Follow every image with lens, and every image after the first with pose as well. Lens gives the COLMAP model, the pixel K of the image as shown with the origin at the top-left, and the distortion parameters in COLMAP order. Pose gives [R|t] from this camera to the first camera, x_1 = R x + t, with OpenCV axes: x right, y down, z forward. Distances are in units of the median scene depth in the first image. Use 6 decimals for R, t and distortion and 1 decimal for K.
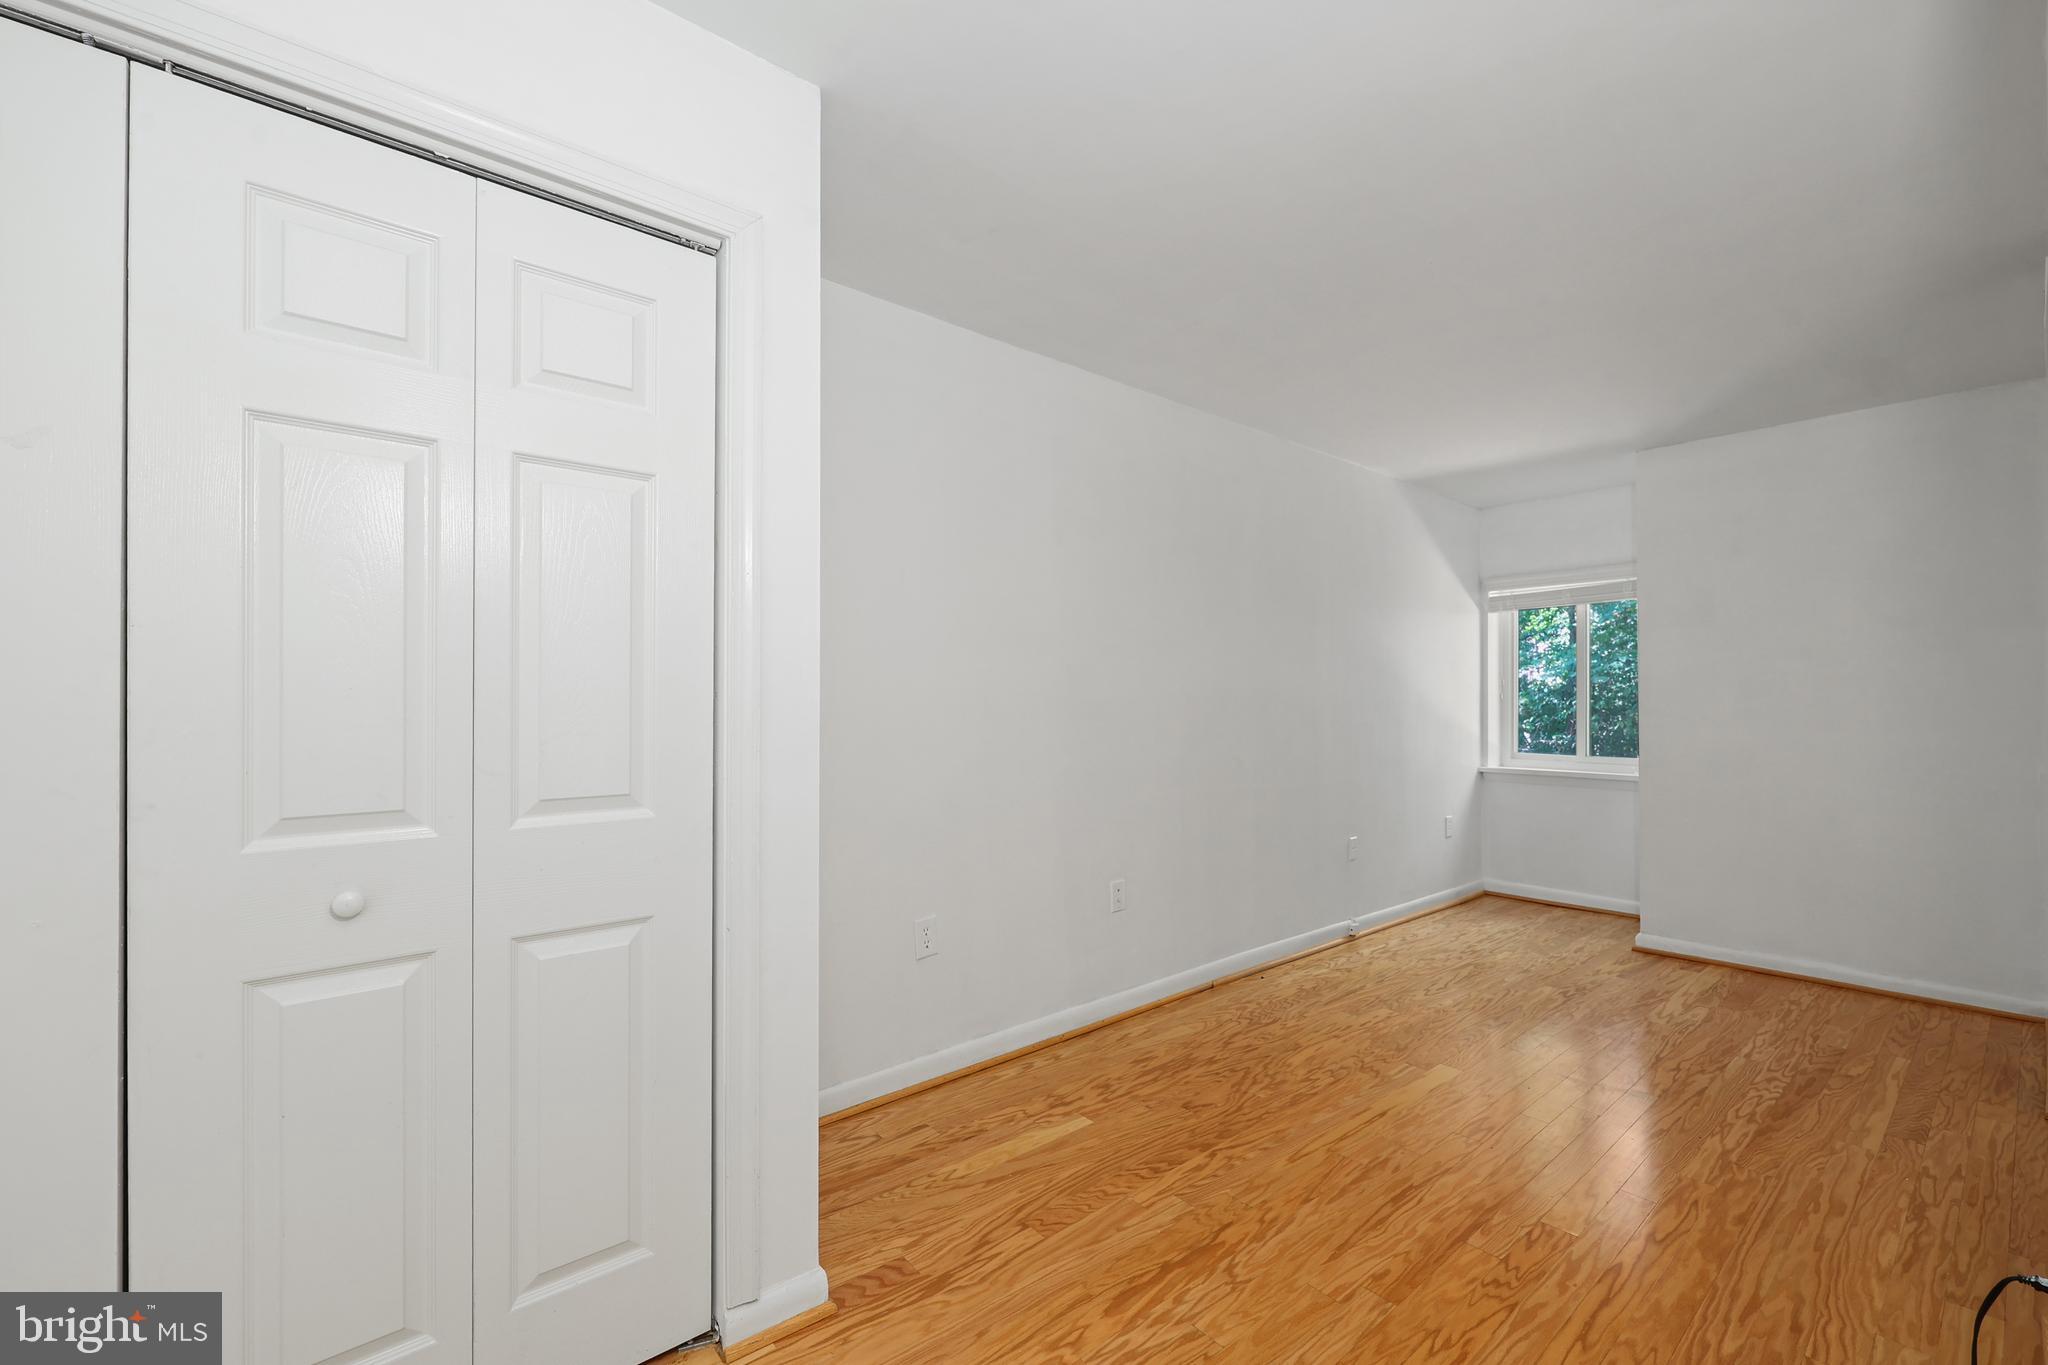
lens RADIAL K [[841.1, 0, 1023.6], [0, 841.1, 695.0], [0, 0, 1]] dist [-0.004296, 0.000630]
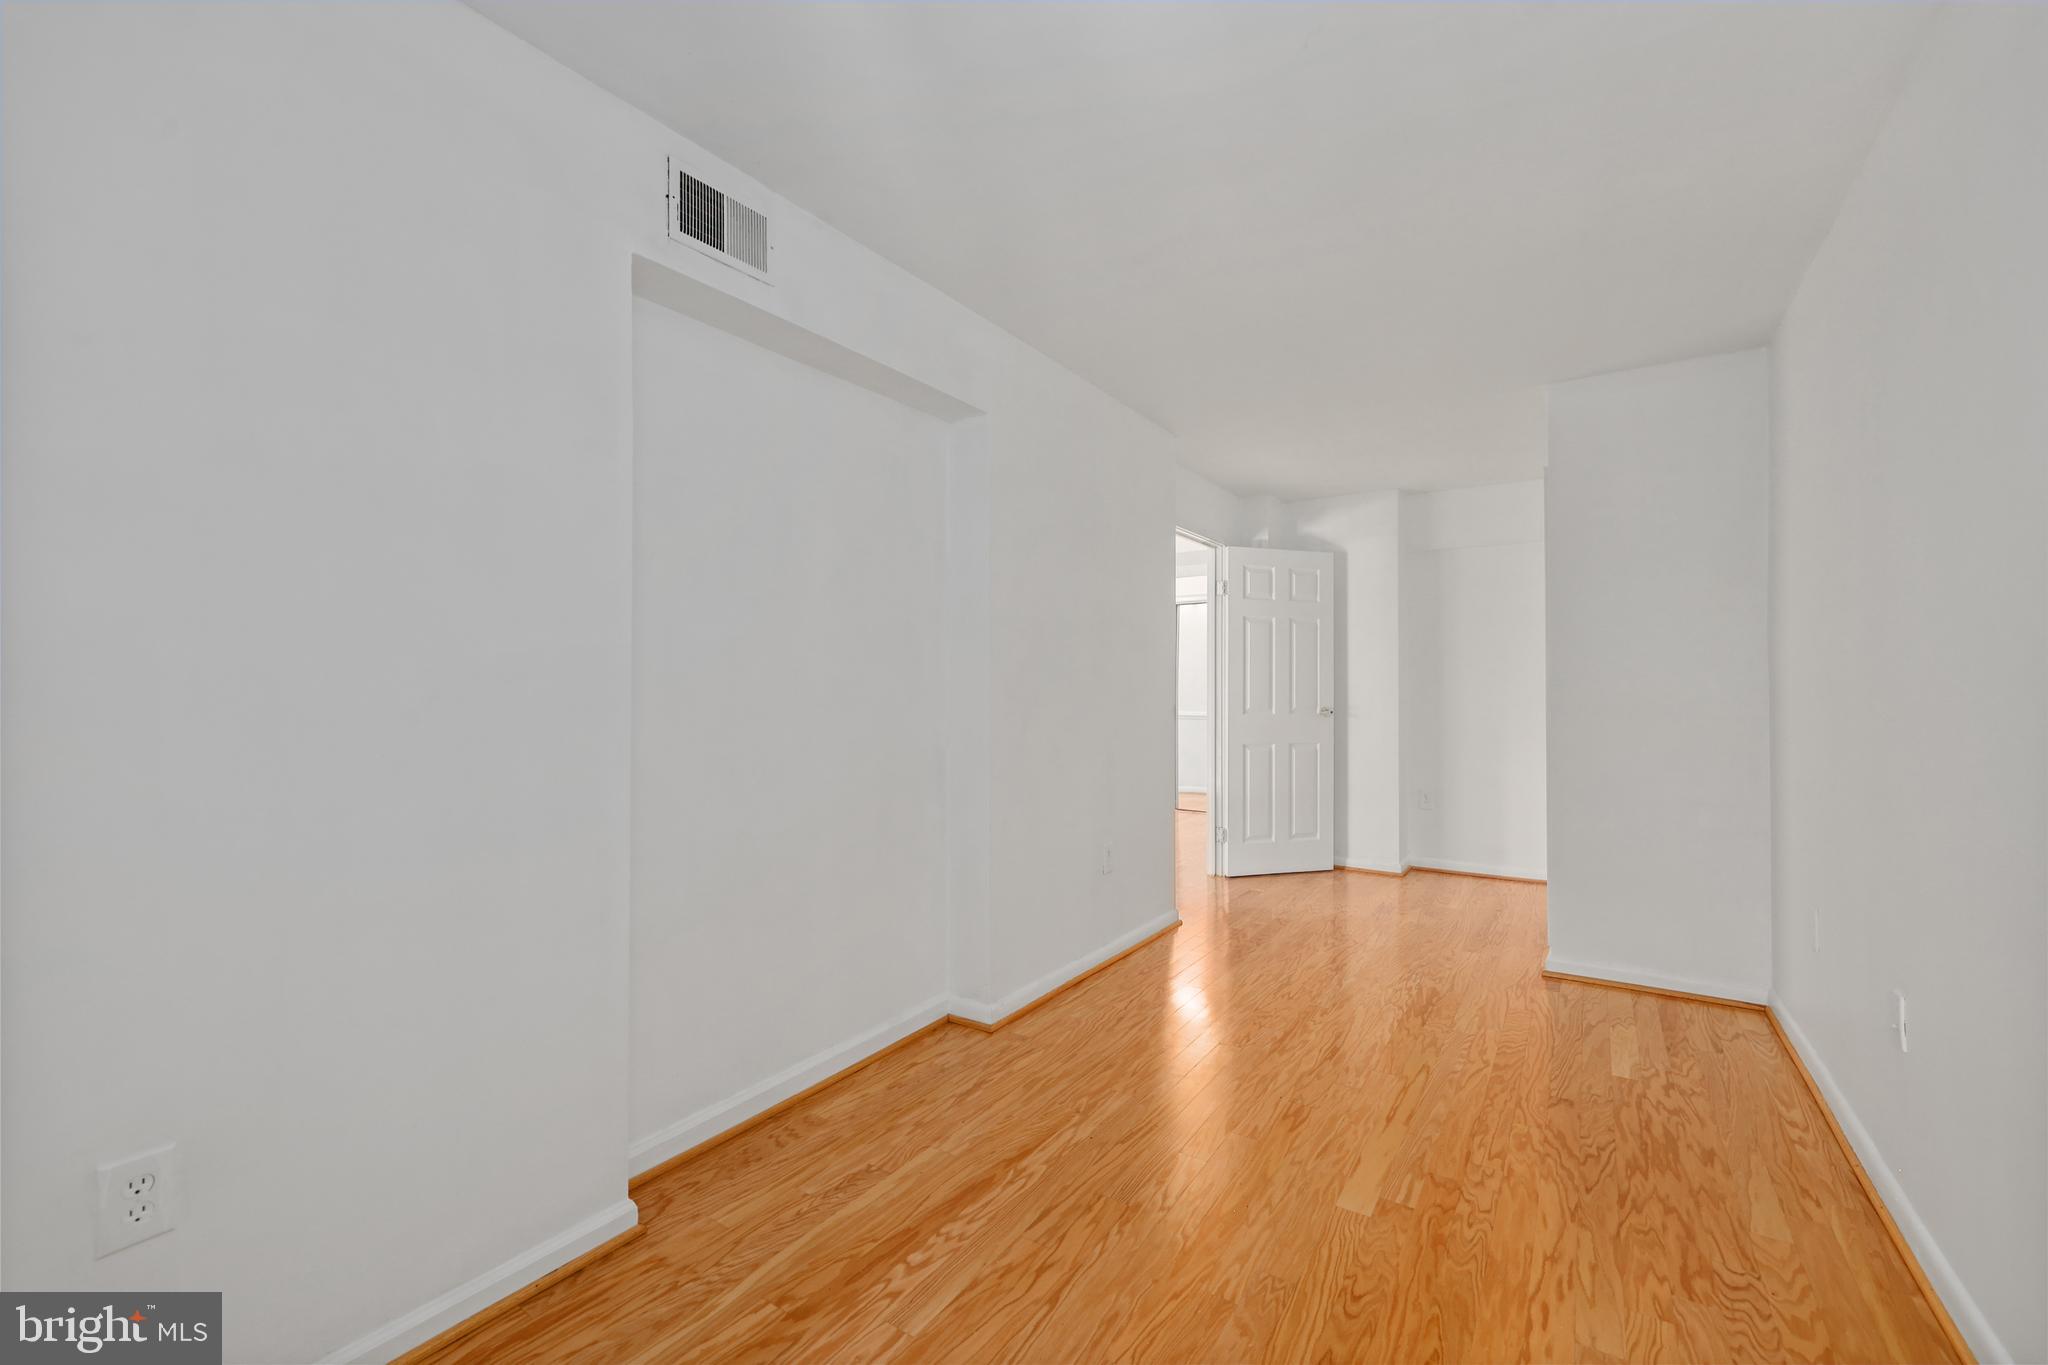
lens RADIAL K [[841.1, 0, 1024.3], [0, 841.1, 687.6], [0, 0, 1]] dist [-0.004296, 0.000630]
pose [[-0.958057, 0.003528, -0.286557, 1.117357], [0.007136, 0.999908, -0.011547, 0.026040], [0.286489, -0.013108, -0.957994, 1.842180]]
